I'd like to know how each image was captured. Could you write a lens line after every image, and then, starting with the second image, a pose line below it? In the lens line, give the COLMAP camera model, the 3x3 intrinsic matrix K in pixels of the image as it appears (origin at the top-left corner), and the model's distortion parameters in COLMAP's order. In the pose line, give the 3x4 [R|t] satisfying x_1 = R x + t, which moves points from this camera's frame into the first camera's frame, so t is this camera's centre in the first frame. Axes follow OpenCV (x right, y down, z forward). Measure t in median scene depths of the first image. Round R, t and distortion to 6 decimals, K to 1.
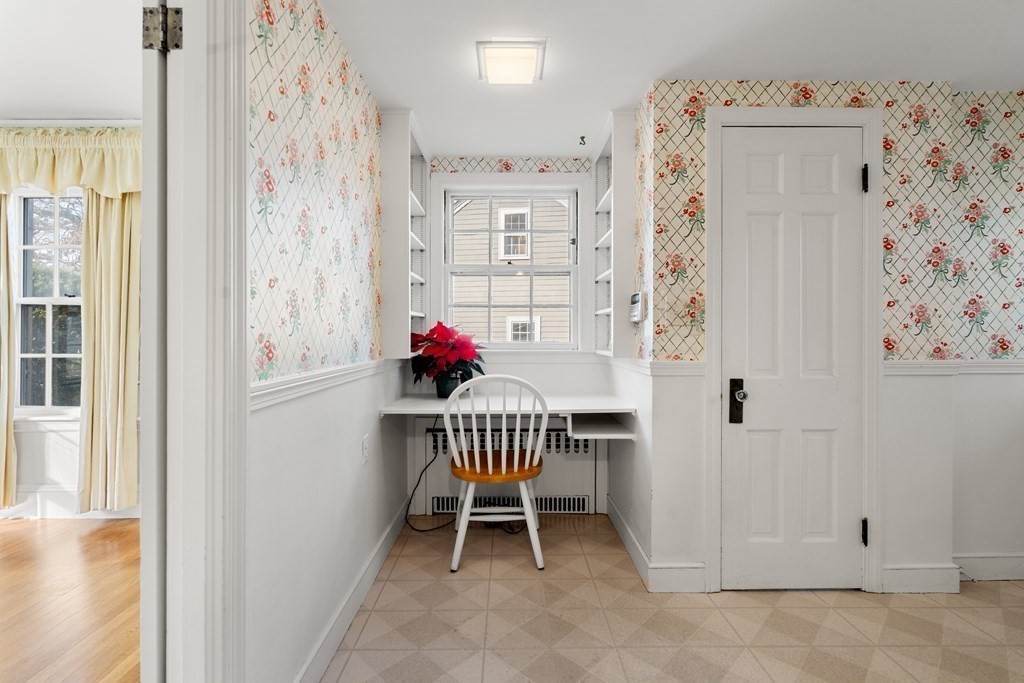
lens RADIAL K [[473.7, 0, 512.5], [0, 473.7, 336.4], [0, 0, 1]] dist [-0.004315, 0.000876]
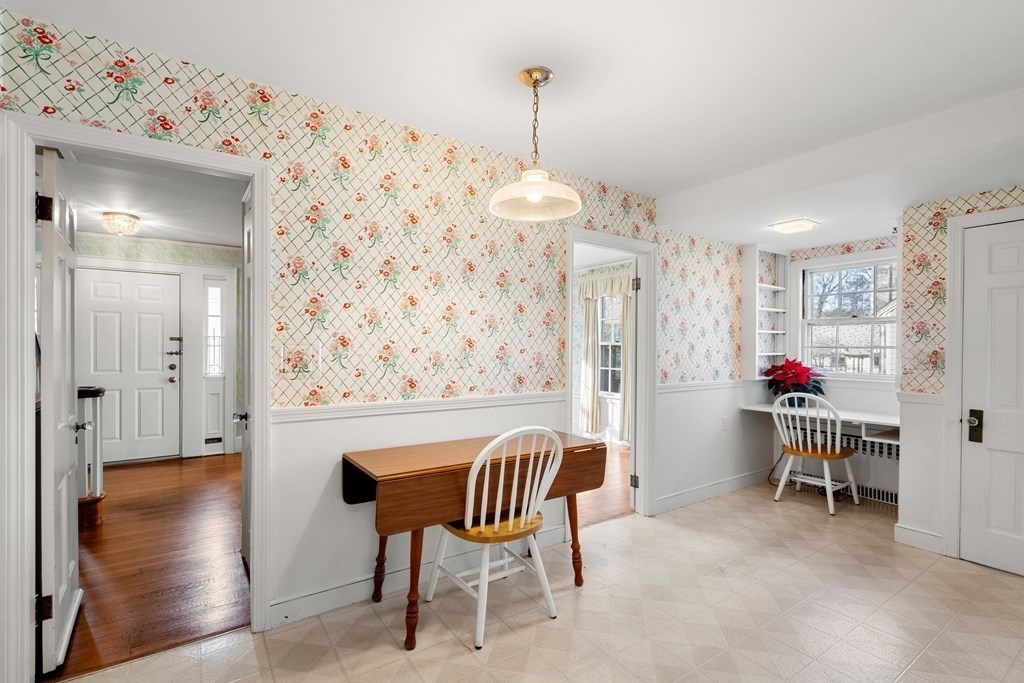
lens RADIAL K [[473.7, 0, 513.9], [0, 473.7, 344.5], [0, 0, 1]] dist [-0.004315, 0.000876]
pose [[0.565874, 0.001445, -0.824491, 0.756859], [-0.009444, 0.999944, -0.004729, -0.072871], [0.824438, 0.010462, 0.565856, -0.800731]]
